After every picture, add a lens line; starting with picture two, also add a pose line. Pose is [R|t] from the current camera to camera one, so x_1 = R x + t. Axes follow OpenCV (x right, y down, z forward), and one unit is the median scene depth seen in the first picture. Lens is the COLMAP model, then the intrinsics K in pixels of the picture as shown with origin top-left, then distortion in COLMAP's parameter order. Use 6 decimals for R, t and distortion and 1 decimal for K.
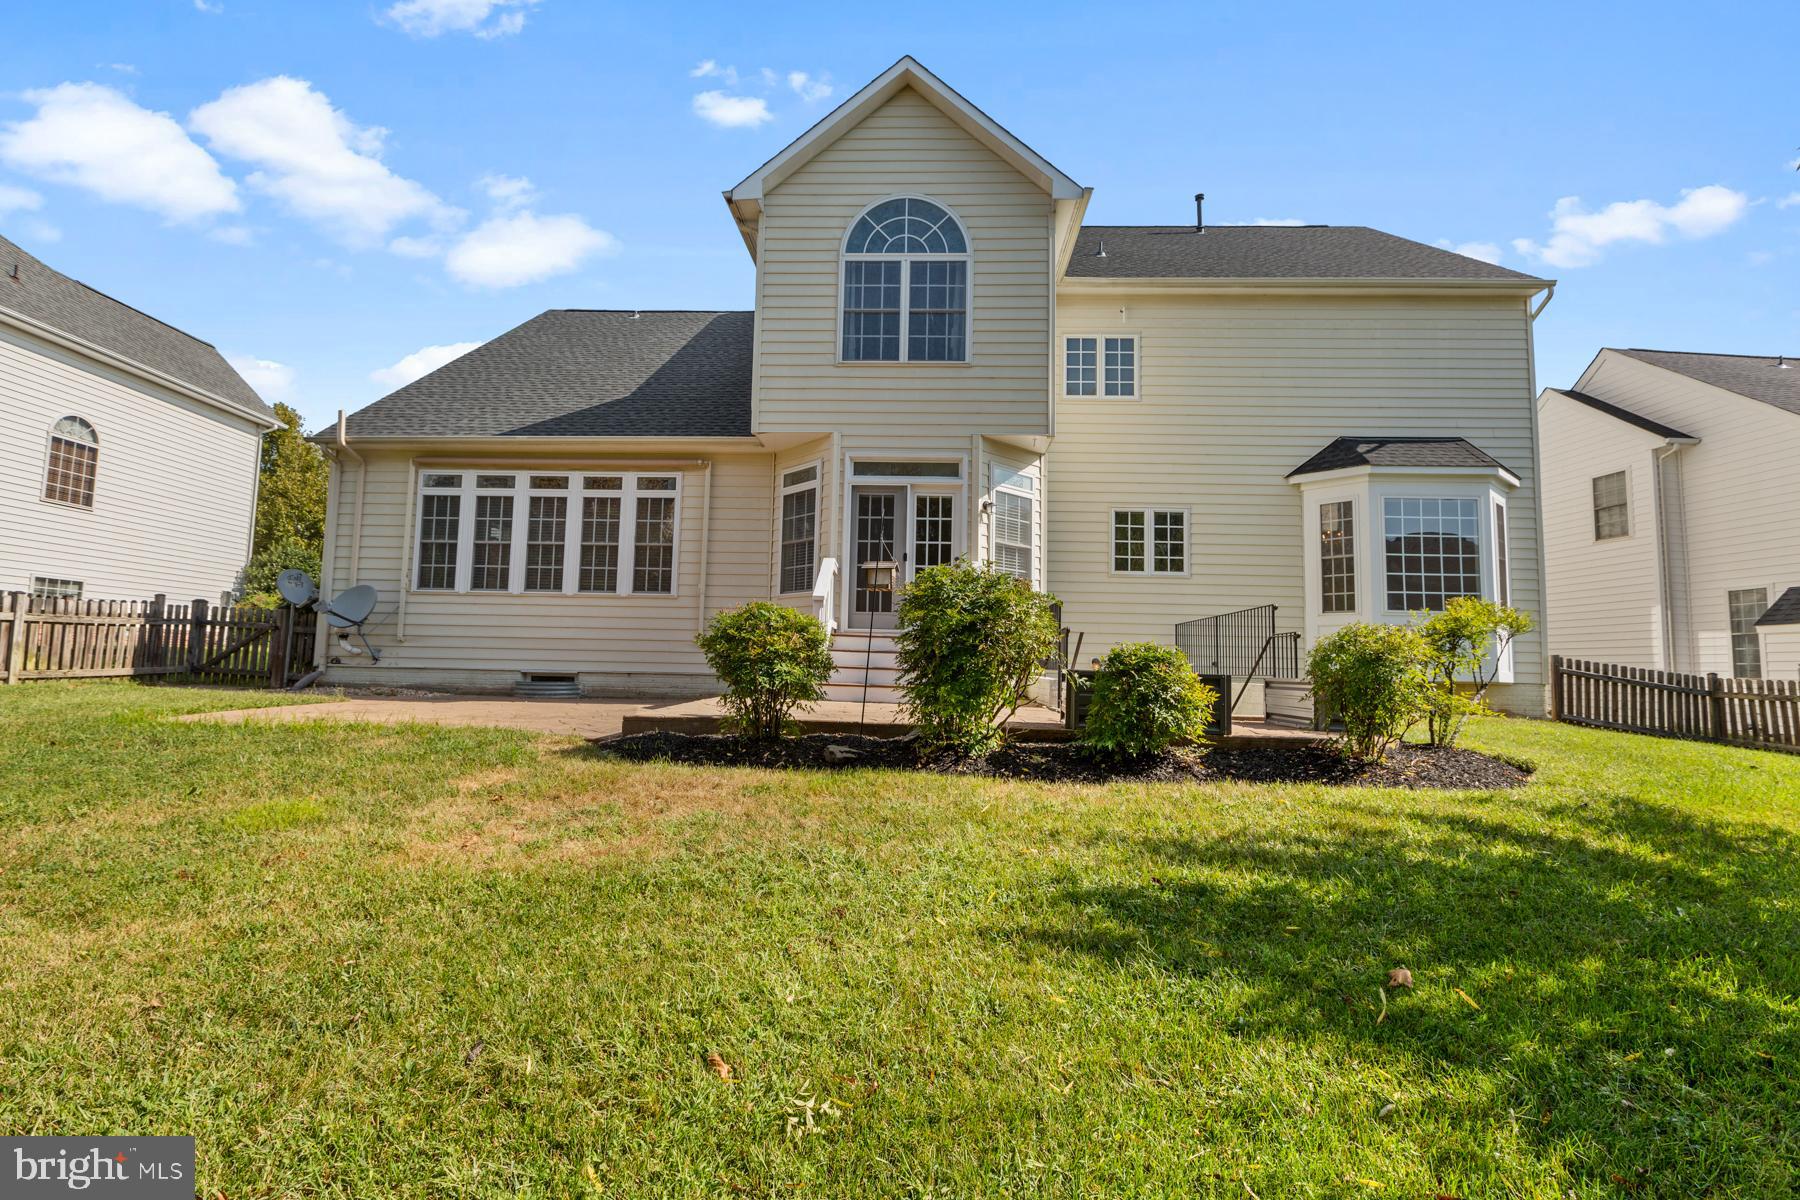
lens RADIAL K [[809.6, 0, 902.7], [0, 809.6, 600.7], [0, 0, 1]] dist [-0.002847, -0.000892]
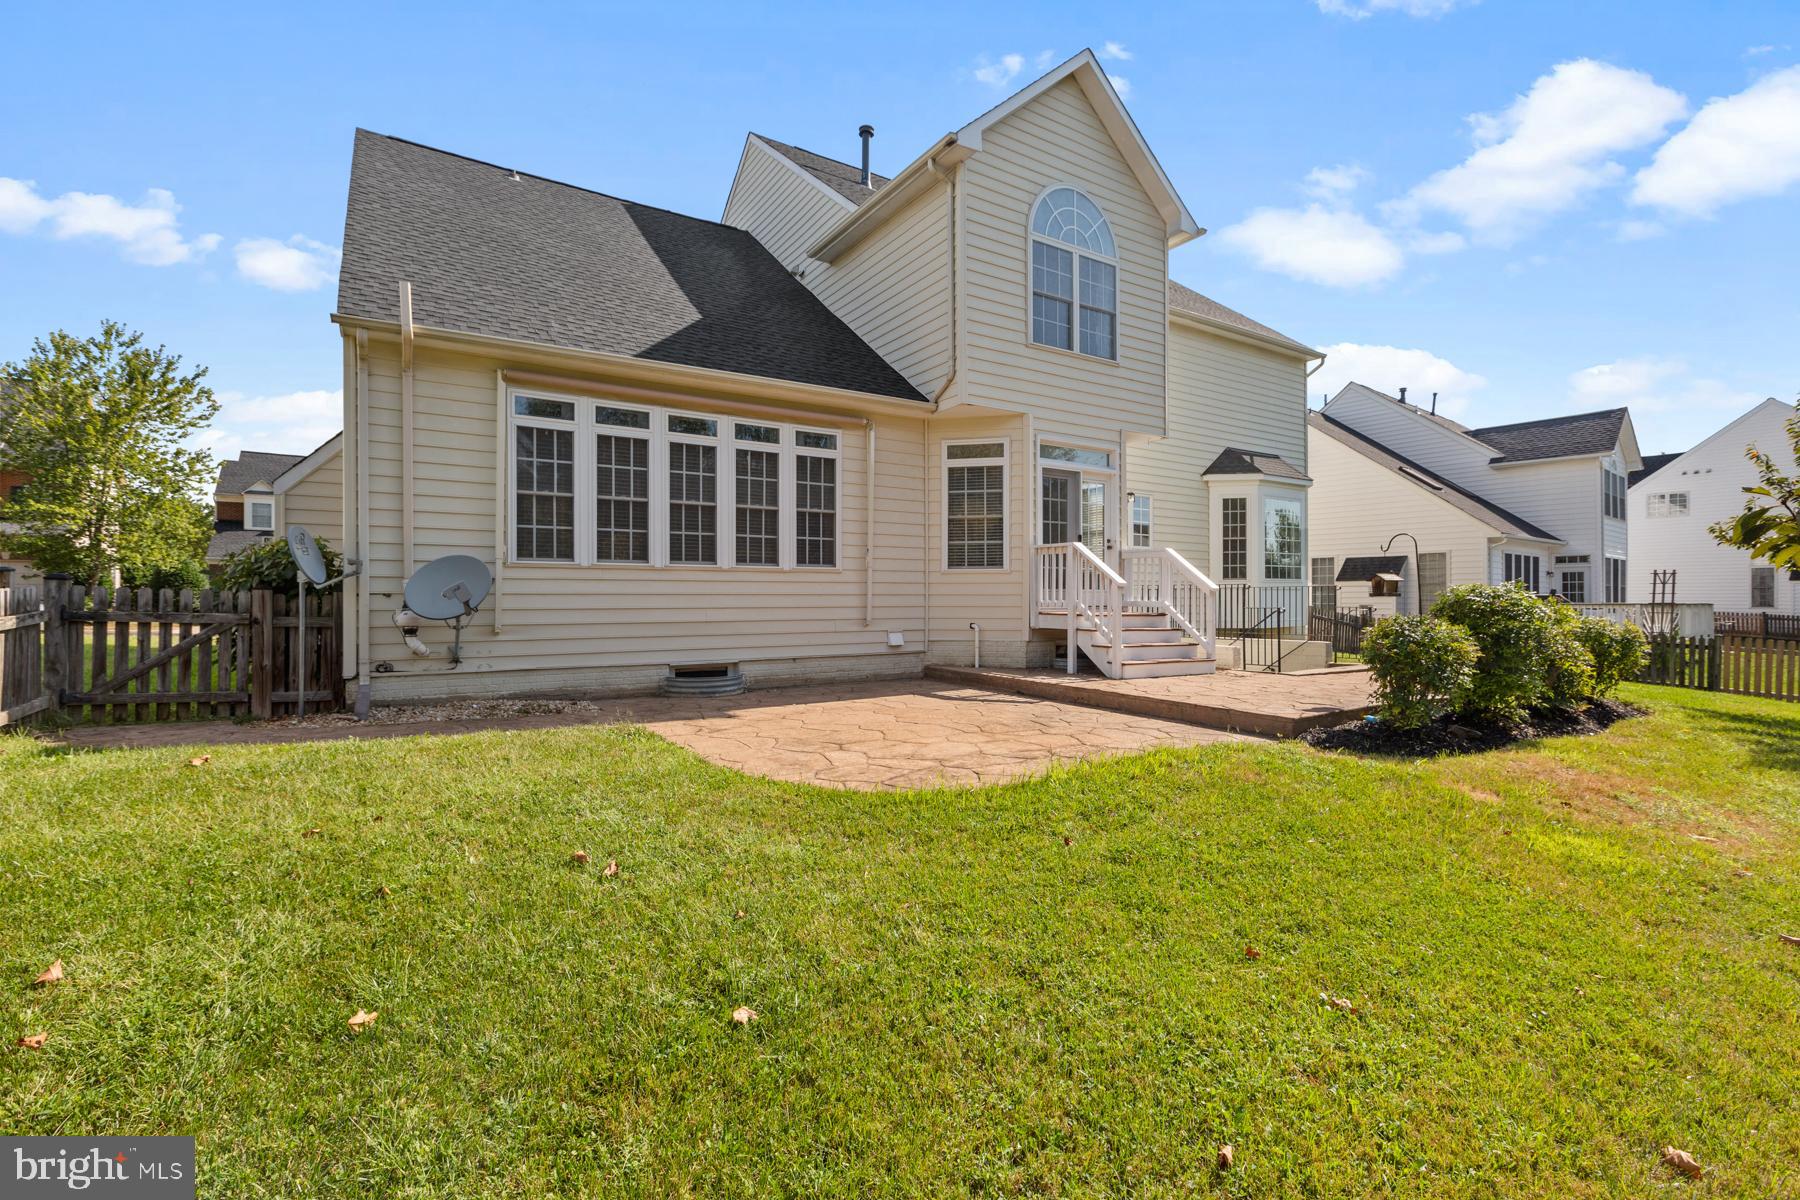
lens RADIAL K [[809.6, 0, 911.9], [0, 809.6, 601.5], [0, 0, 1]] dist [-0.002847, -0.000892]
pose [[0.815546, -0.022182, 0.578268, -0.729825], [-0.026497, 0.996786, 0.075606, -0.040590], [-0.578086, -0.076983, 0.812336, 0.218868]]
